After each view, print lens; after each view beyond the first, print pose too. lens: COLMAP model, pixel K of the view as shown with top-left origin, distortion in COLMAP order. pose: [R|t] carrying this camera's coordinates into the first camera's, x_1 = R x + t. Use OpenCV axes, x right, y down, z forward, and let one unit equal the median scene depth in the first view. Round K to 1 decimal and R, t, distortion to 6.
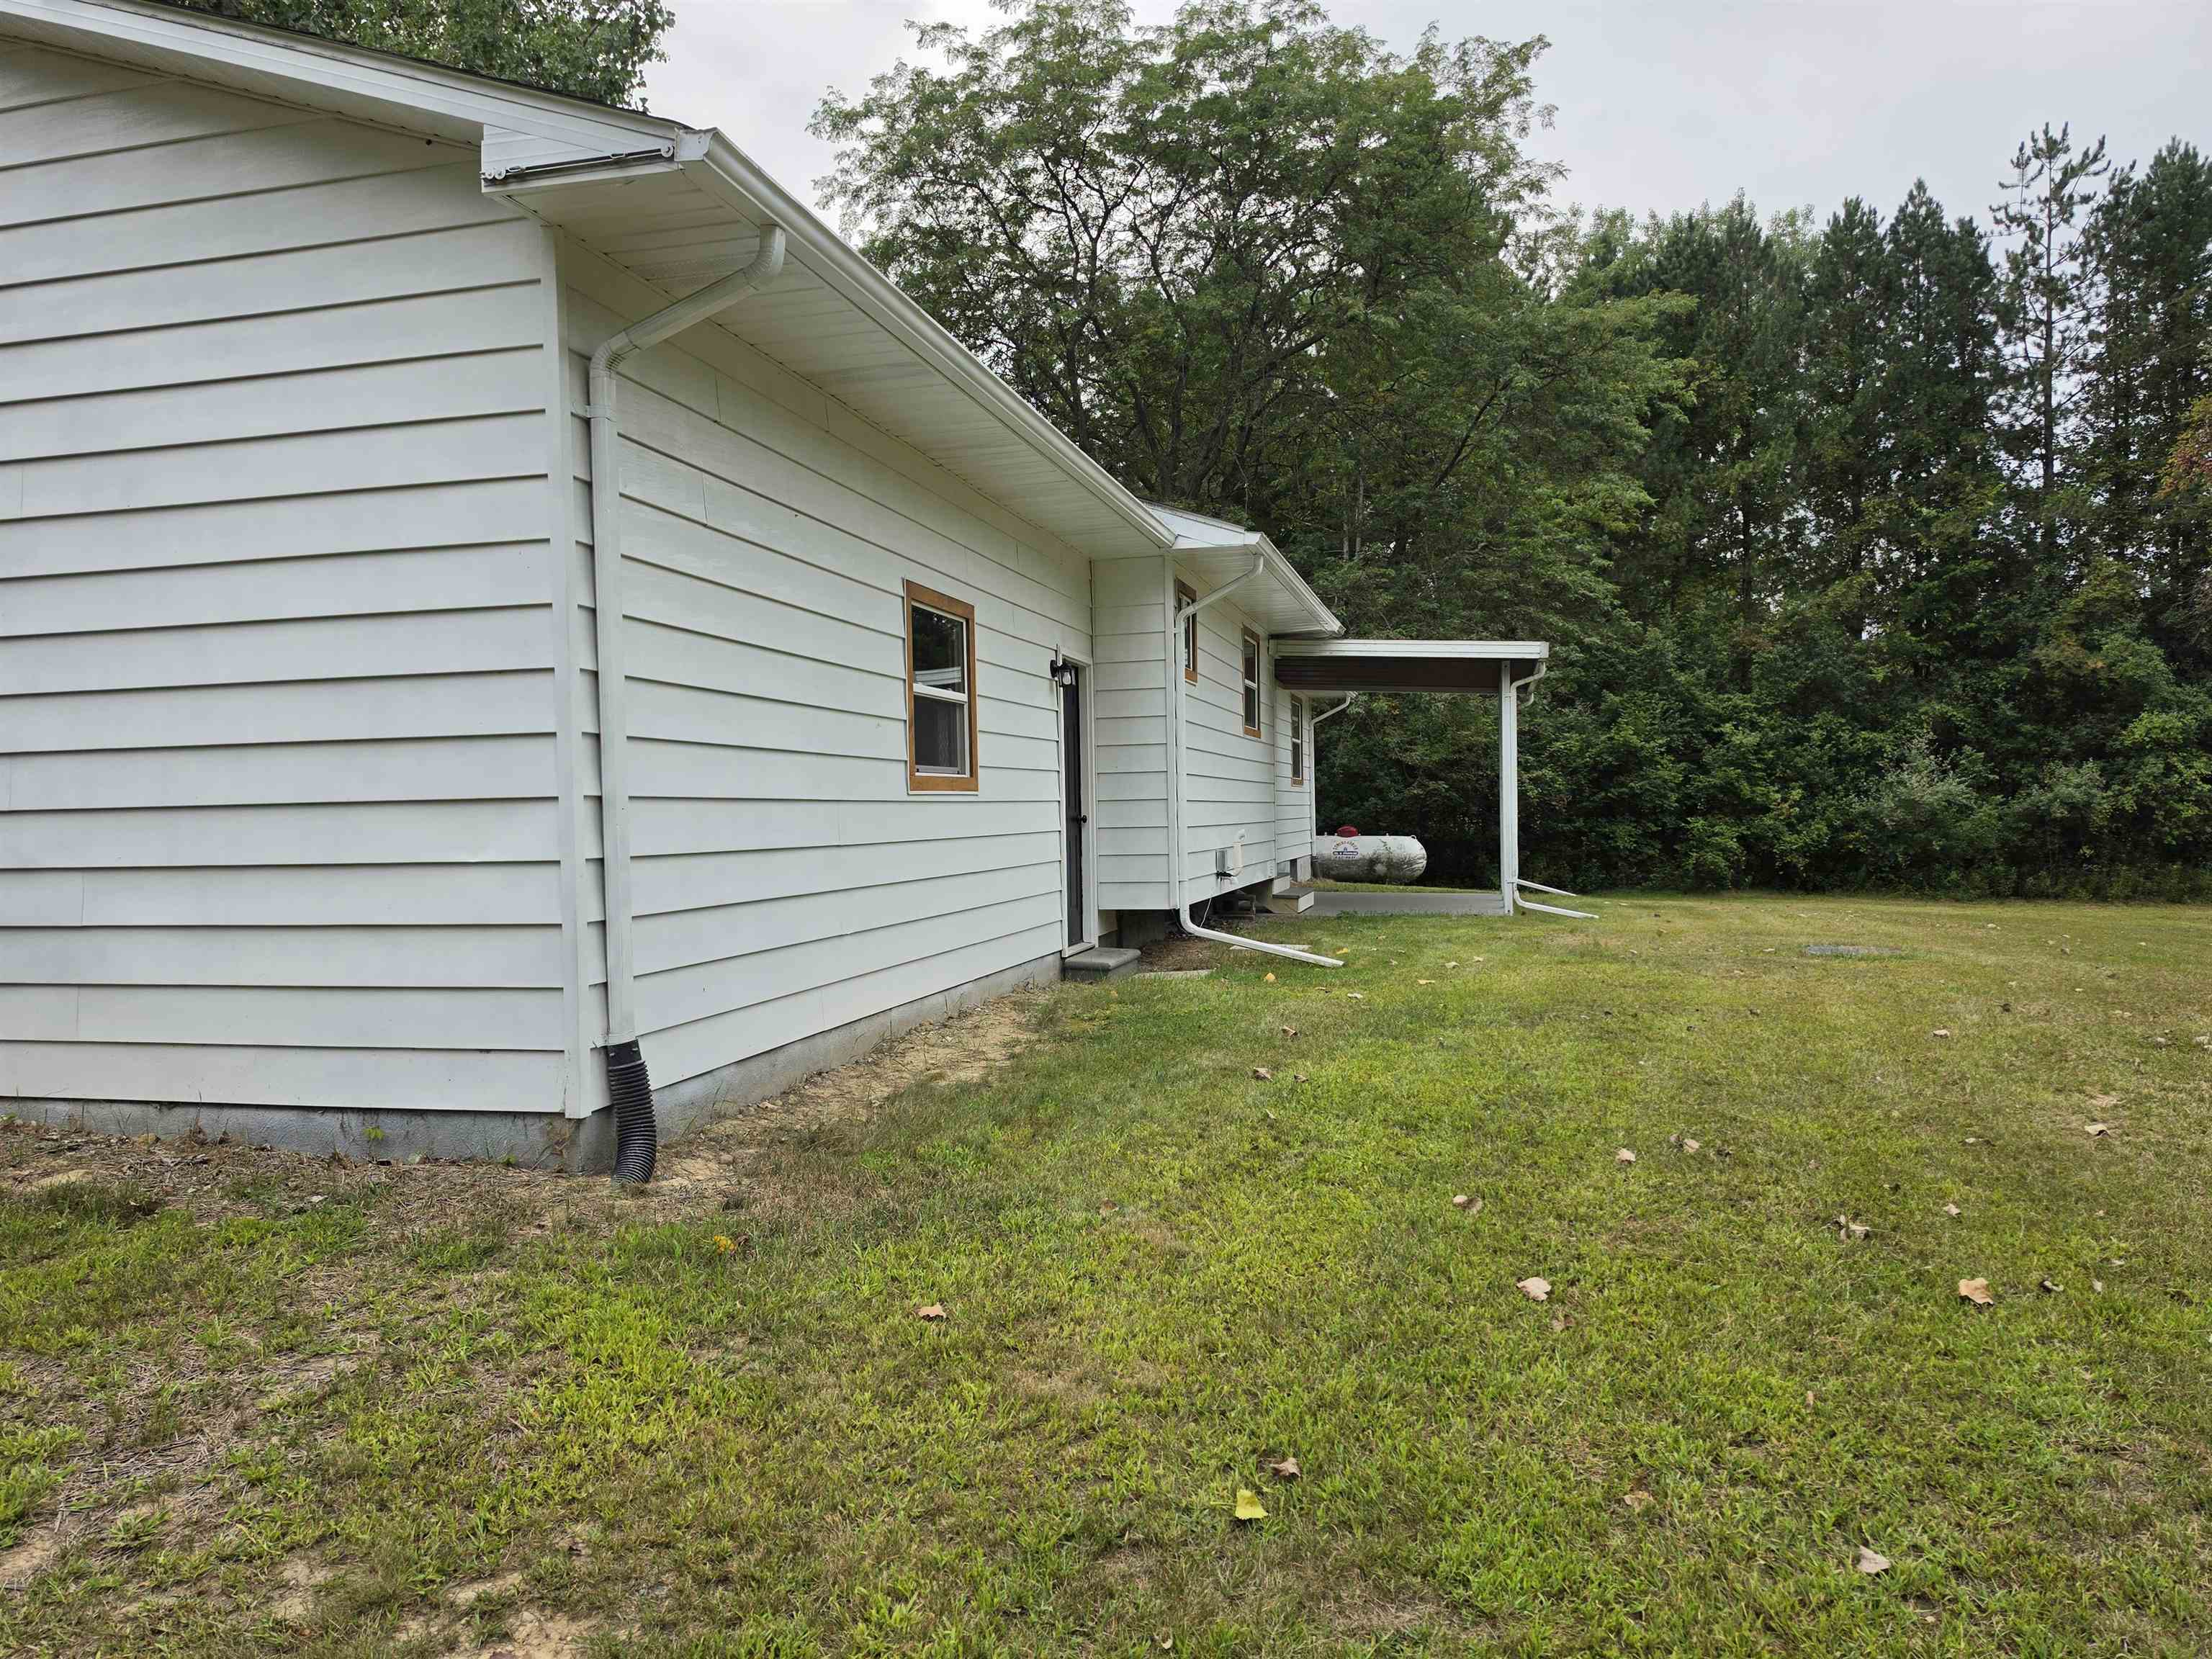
lens RADIAL K [[1530.5, 0, 1113.2], [0, 1530.5, 851.2], [0, 0, 1]] dist [0.062149, -0.080076]
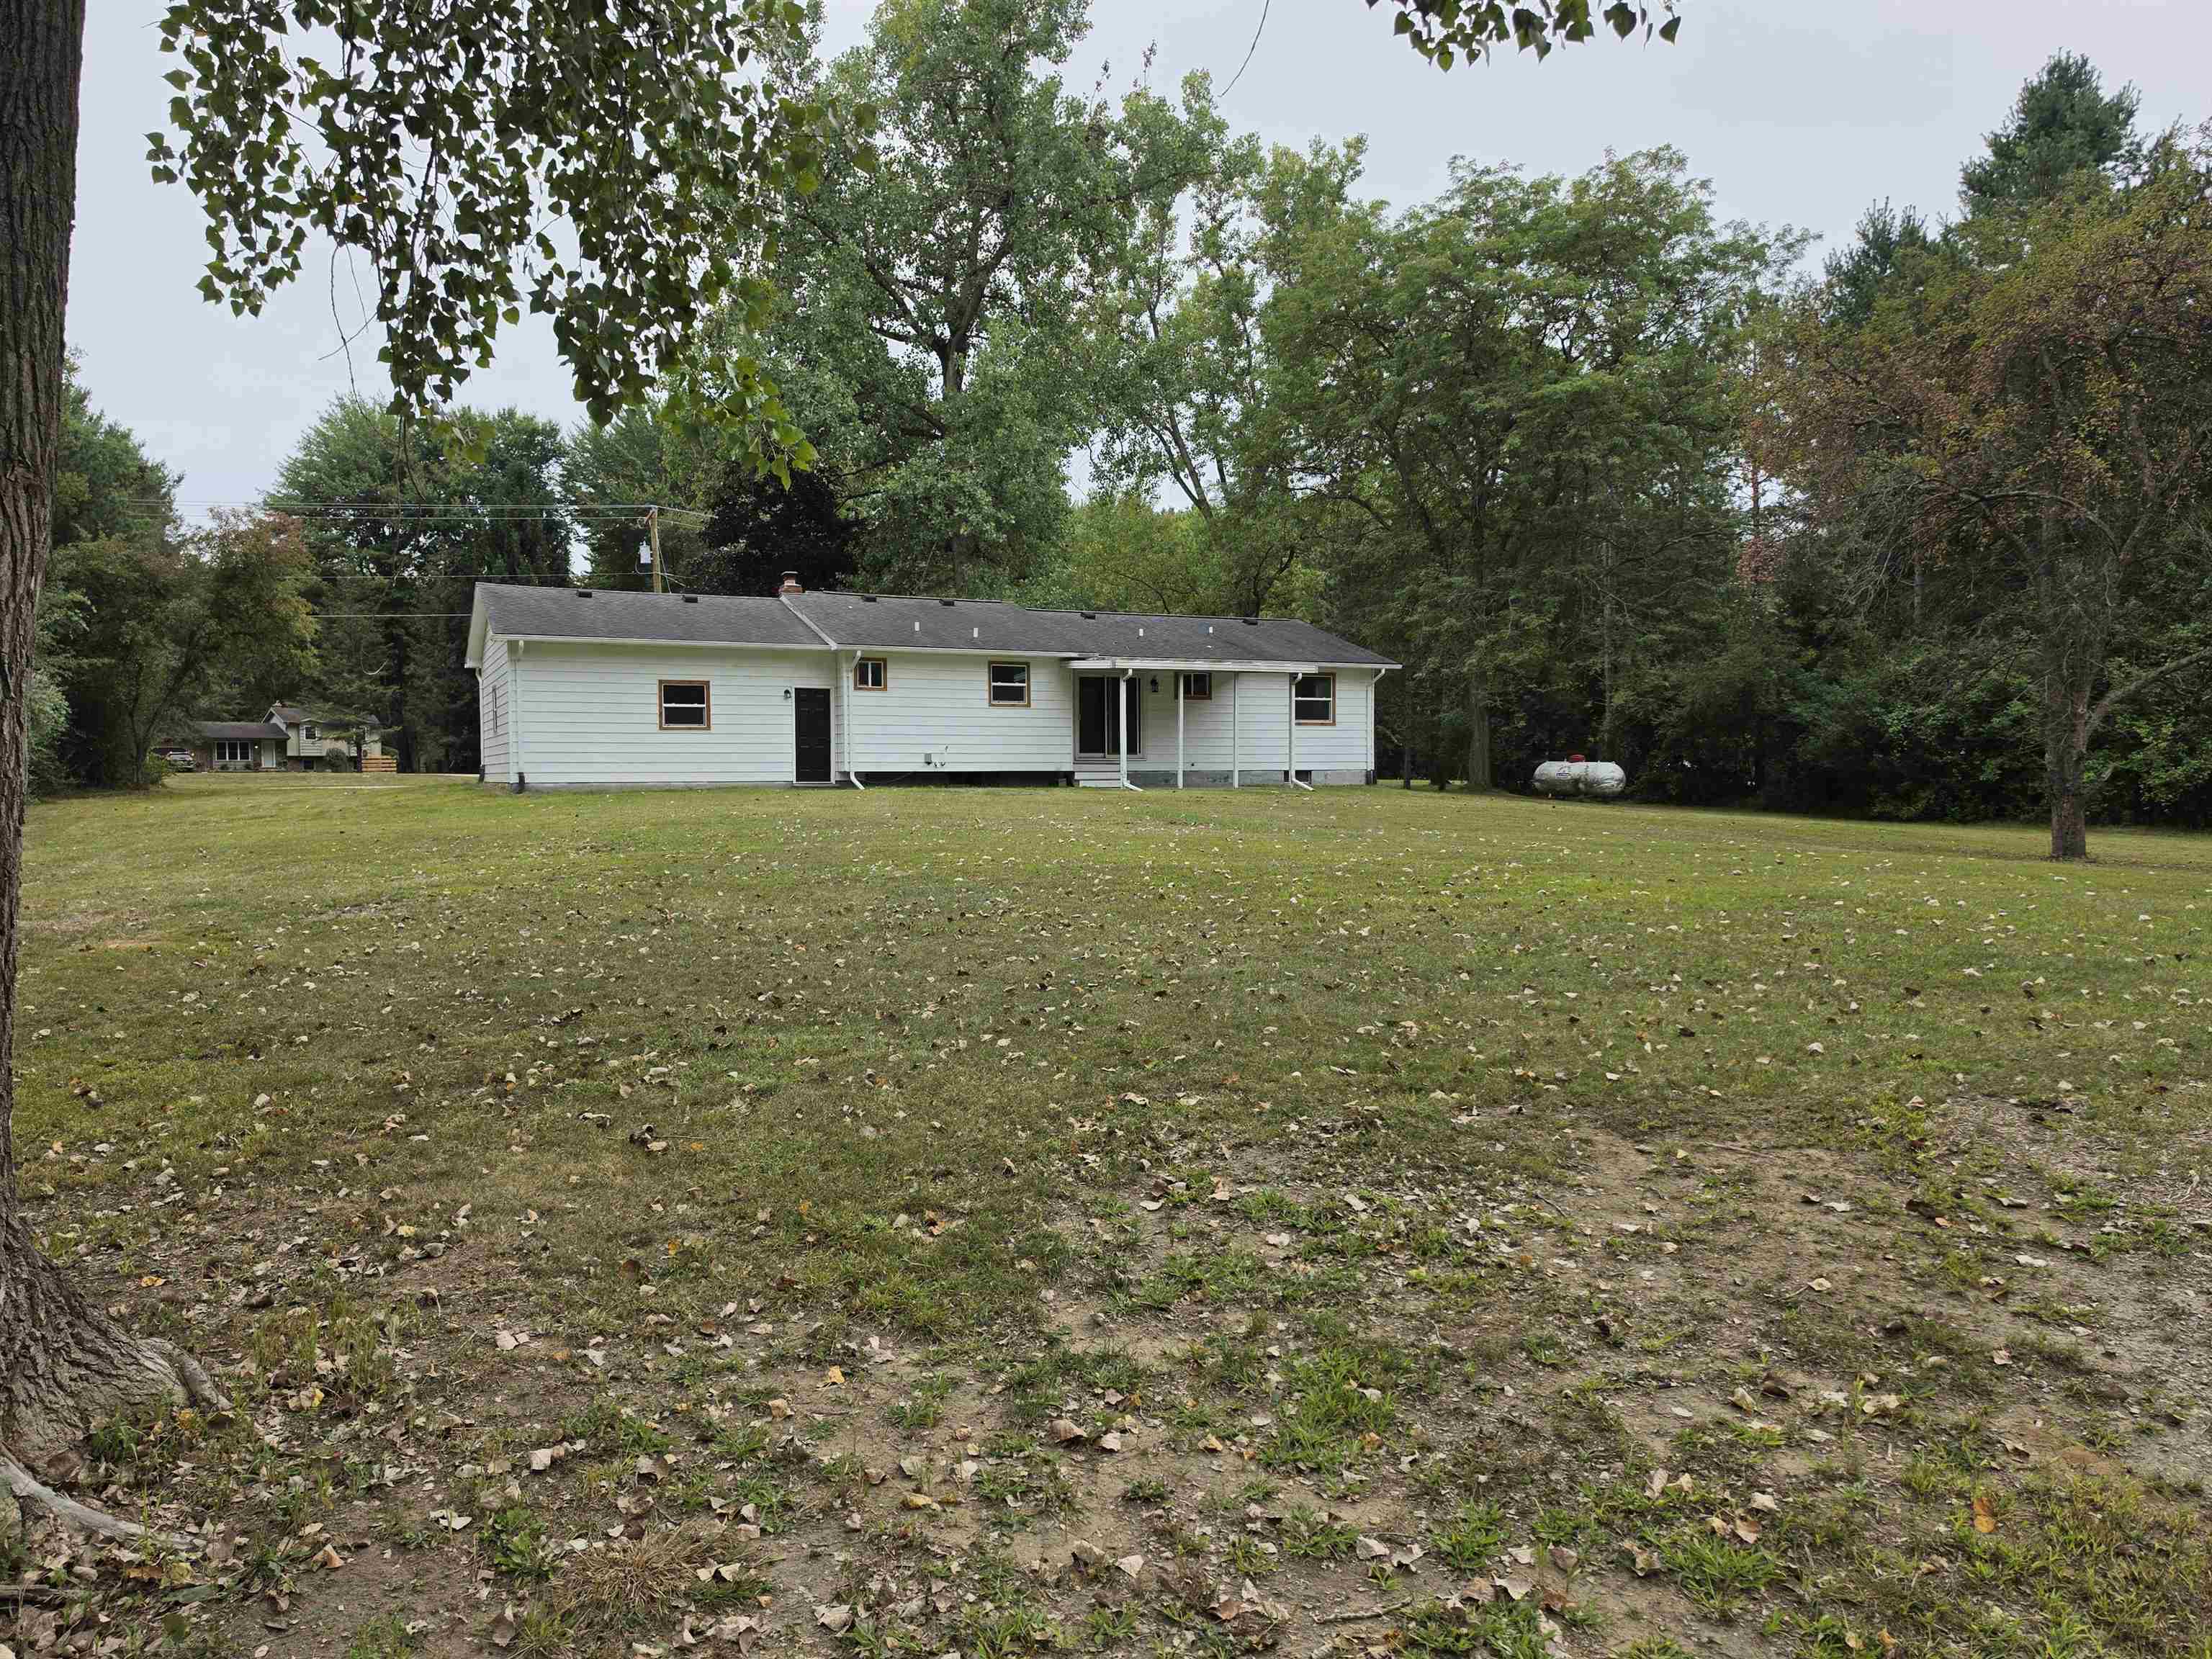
lens RADIAL K [[1530.5, 0, 1094.1], [0, 1530.5, 828.5], [0, 0, 1]] dist [0.062149, -0.080076]
pose [[0.631044, 0.046873, -0.774329, 2.590120], [-0.027476, 0.998897, 0.038075, 0.022945], [0.775260, -0.002751, 0.631636, -0.477099]]
